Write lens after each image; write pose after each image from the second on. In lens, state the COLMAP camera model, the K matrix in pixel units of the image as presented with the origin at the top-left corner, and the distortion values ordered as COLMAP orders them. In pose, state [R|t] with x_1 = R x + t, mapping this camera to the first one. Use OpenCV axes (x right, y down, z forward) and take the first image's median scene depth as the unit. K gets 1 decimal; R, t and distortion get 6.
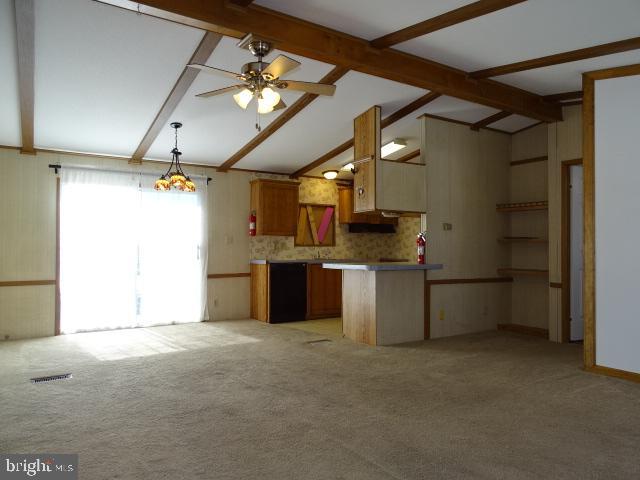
lens RADIAL K [[450.0, 0, 318.9], [0, 450.0, 234.6], [0, 0, 1]] dist [-0.007717, 0.006716]
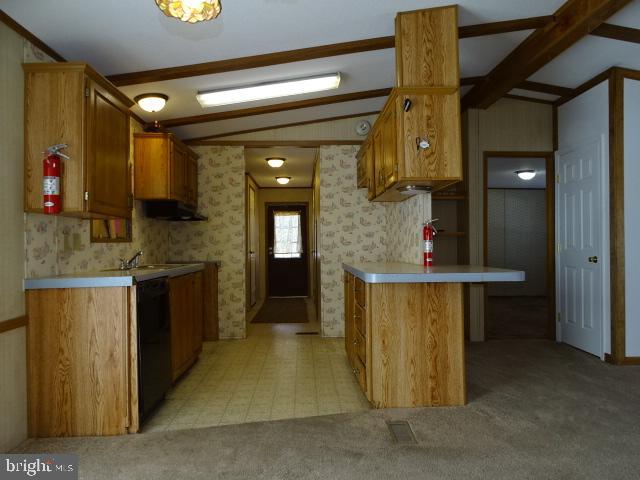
lens RADIAL K [[450.0, 0, 321.3], [0, 450.0, 241.6], [0, 0, 1]] dist [-0.007717, 0.006716]
pose [[0.499151, -0.001196, 0.866514, -0.451099], [-0.021211, 0.999683, 0.013598, 0.020398], [-0.866255, -0.025167, 0.498967, 0.800414]]
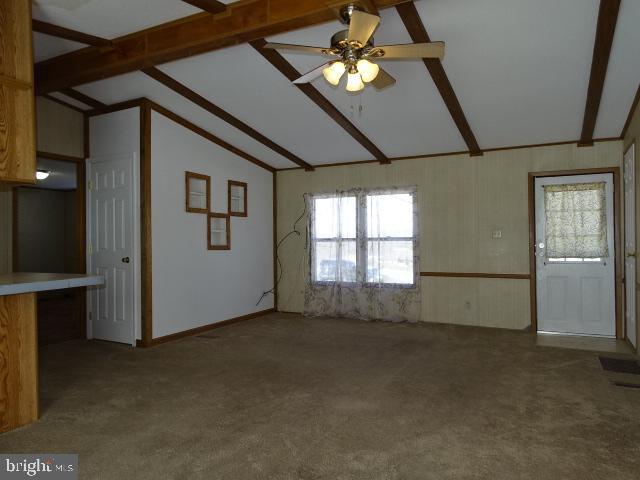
lens RADIAL K [[450.0, 0, 320.2], [0, 450.0, 243.4], [0, 0, 1]] dist [-0.007717, 0.006716]
pose [[-0.506294, -0.005410, 0.862344, -0.503211], [-0.014797, 0.999888, -0.002414, 0.015455], [-0.862234, -0.013982, -0.506317, 0.899708]]
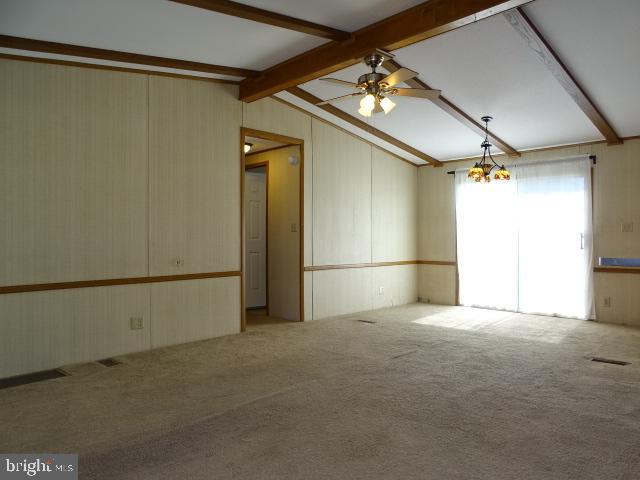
lens RADIAL K [[450.0, 0, 320.5], [0, 450.0, 238.3], [0, 0, 1]] dist [-0.007717, 0.006716]
pose [[0.229213, -0.001571, -0.973375, 0.631304], [0.022669, 0.999736, 0.003725, 0.023509], [0.973112, -0.022919, 0.229188, 0.383276]]
